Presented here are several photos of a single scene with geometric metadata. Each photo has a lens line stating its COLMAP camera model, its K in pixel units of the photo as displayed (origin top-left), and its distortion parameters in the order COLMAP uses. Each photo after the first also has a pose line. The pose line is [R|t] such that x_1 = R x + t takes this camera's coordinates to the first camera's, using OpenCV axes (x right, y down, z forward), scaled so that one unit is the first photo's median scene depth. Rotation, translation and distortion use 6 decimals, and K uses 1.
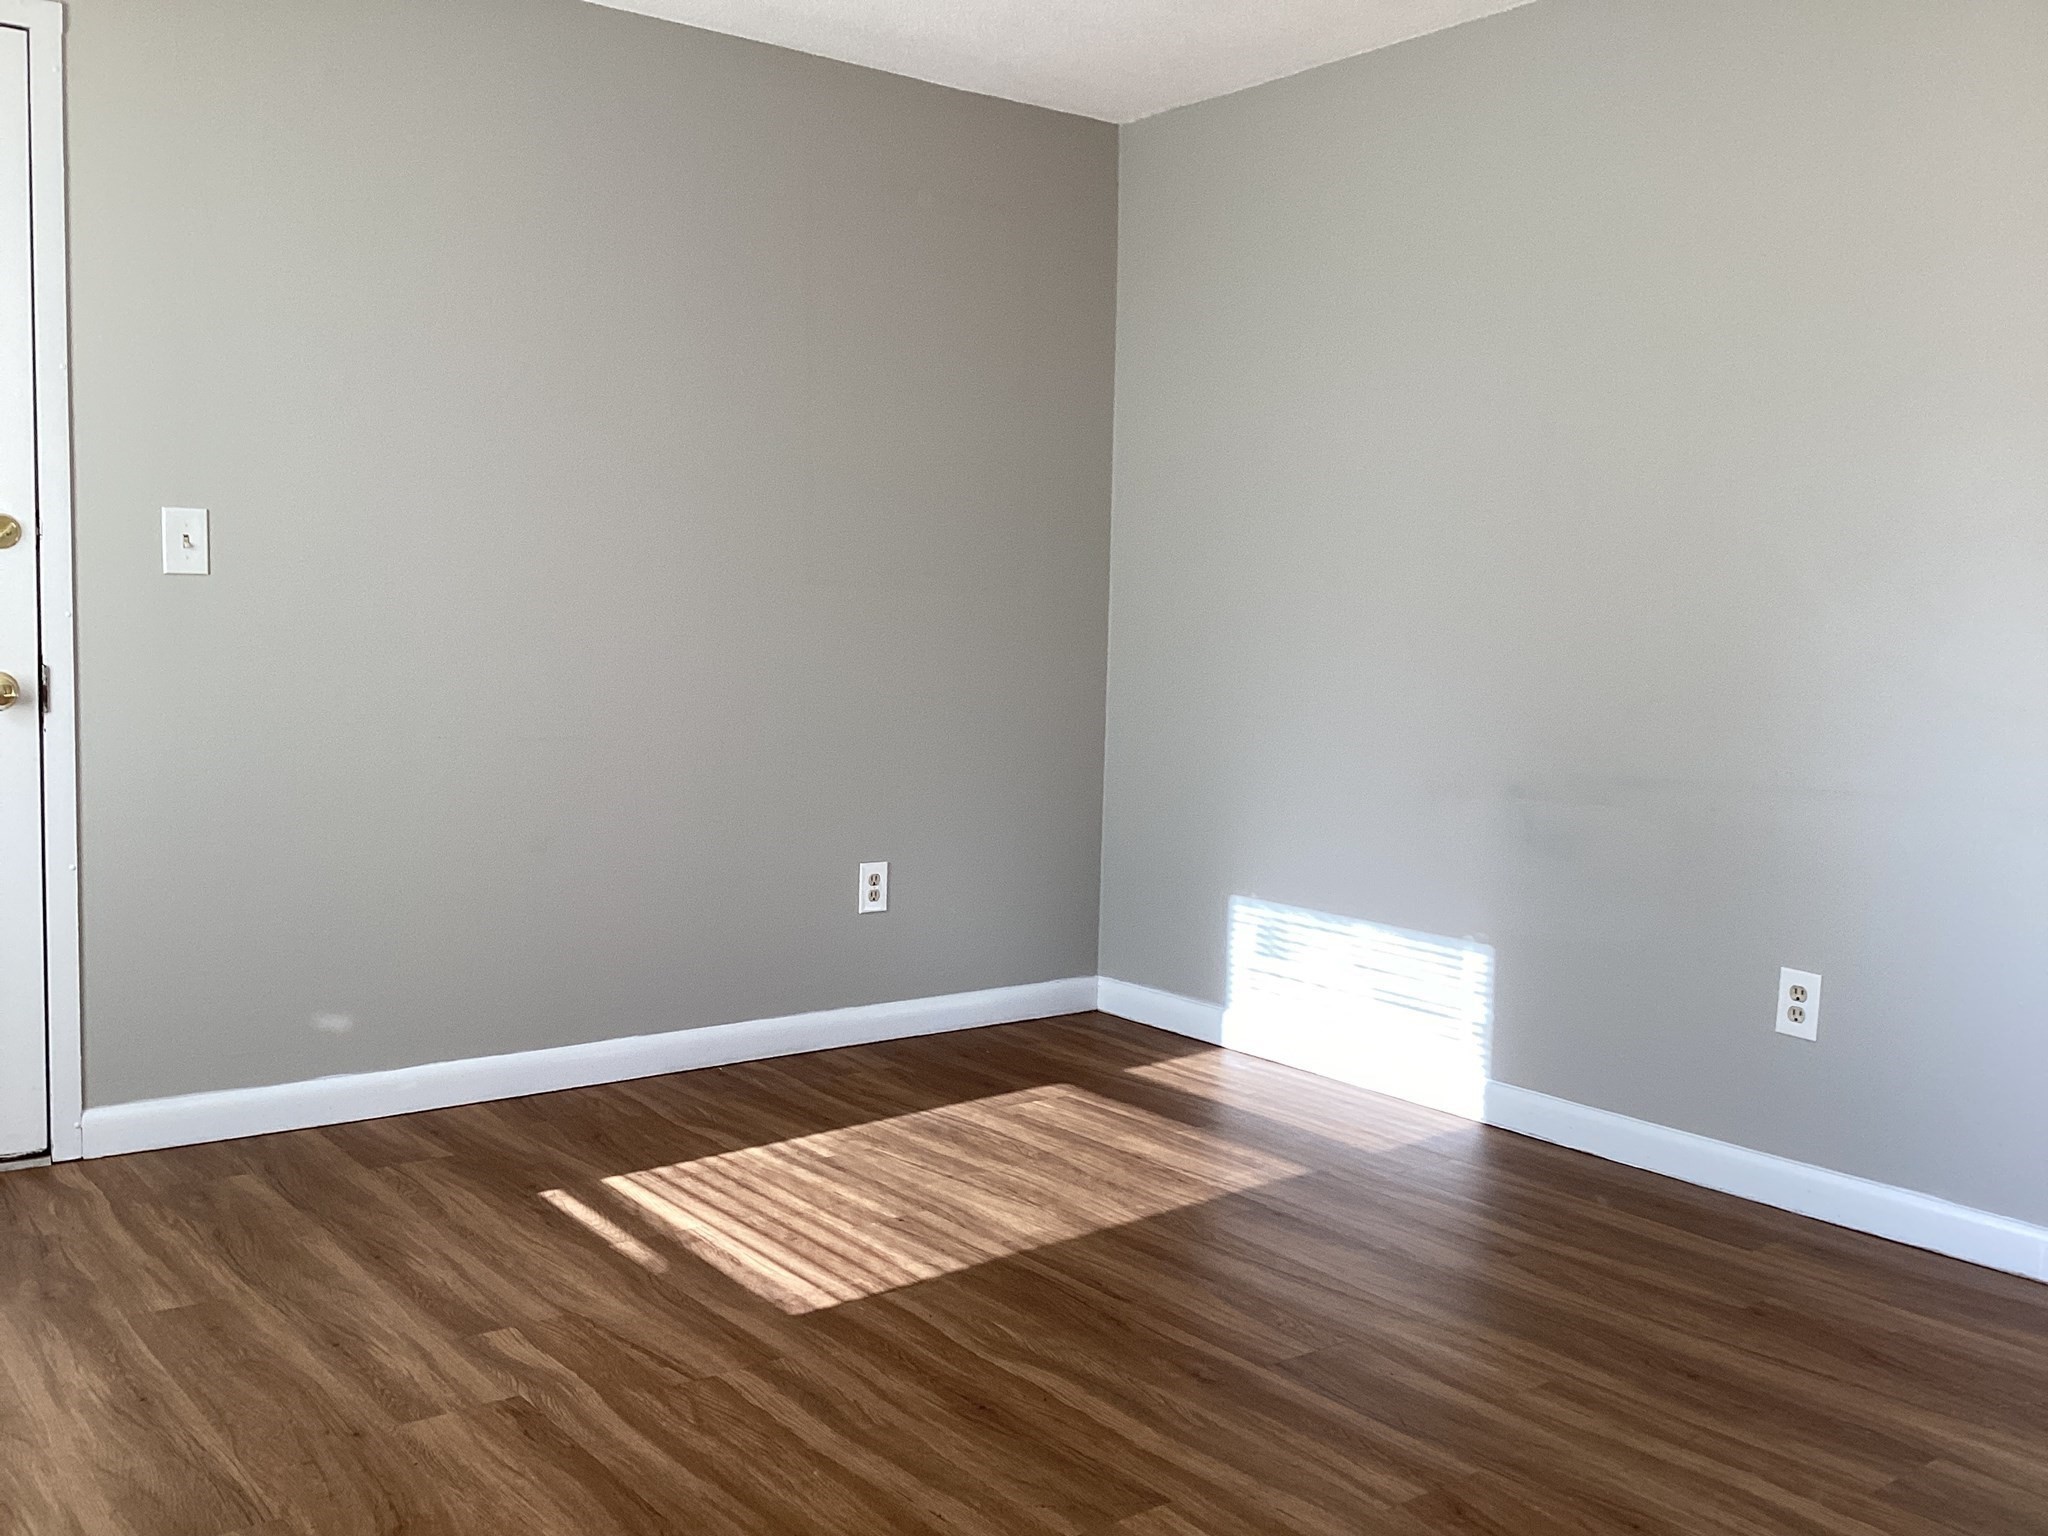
lens RADIAL K [[1848.6, 0, 1024.0], [0, 1848.6, 768.0], [0, 0, 1]] dist [0.132305, -0.267646]
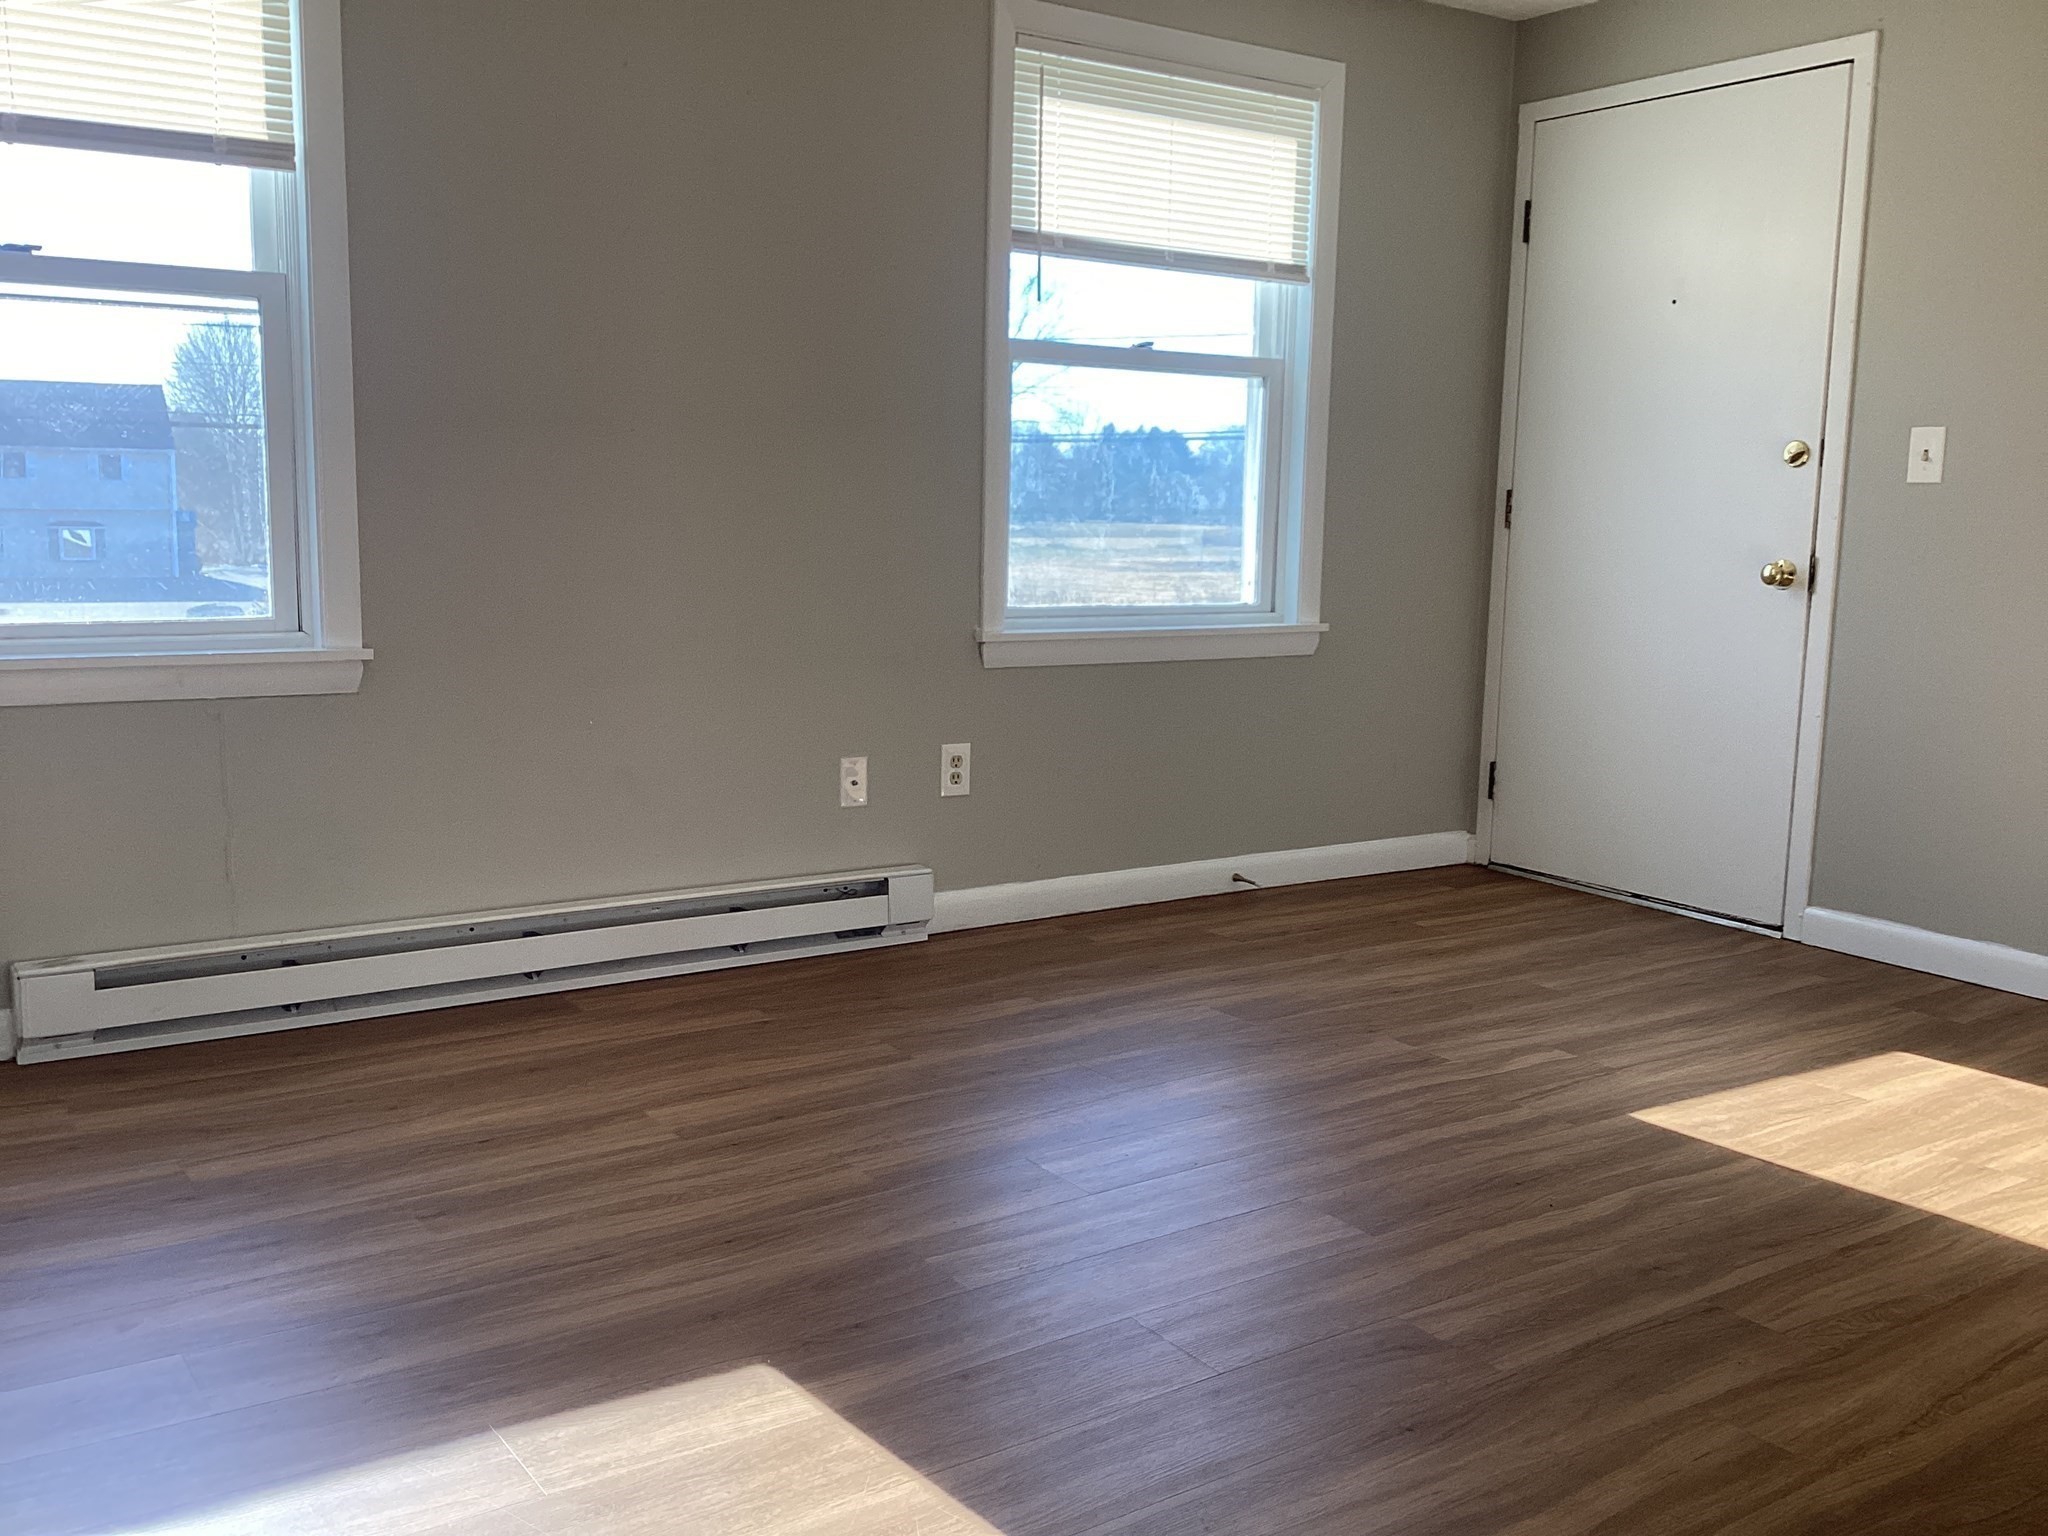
lens RADIAL K [[1848.6, 0, 1024.0], [0, 1848.6, 768.0], [0, 0, 1]] dist [0.132305, -0.267646]
pose [[-0.065514, 0.119771, -0.990638, 0.950676], [-0.098592, 0.987136, 0.125868, -0.023754], [0.992969, 0.105915, -0.052863, 0.622925]]
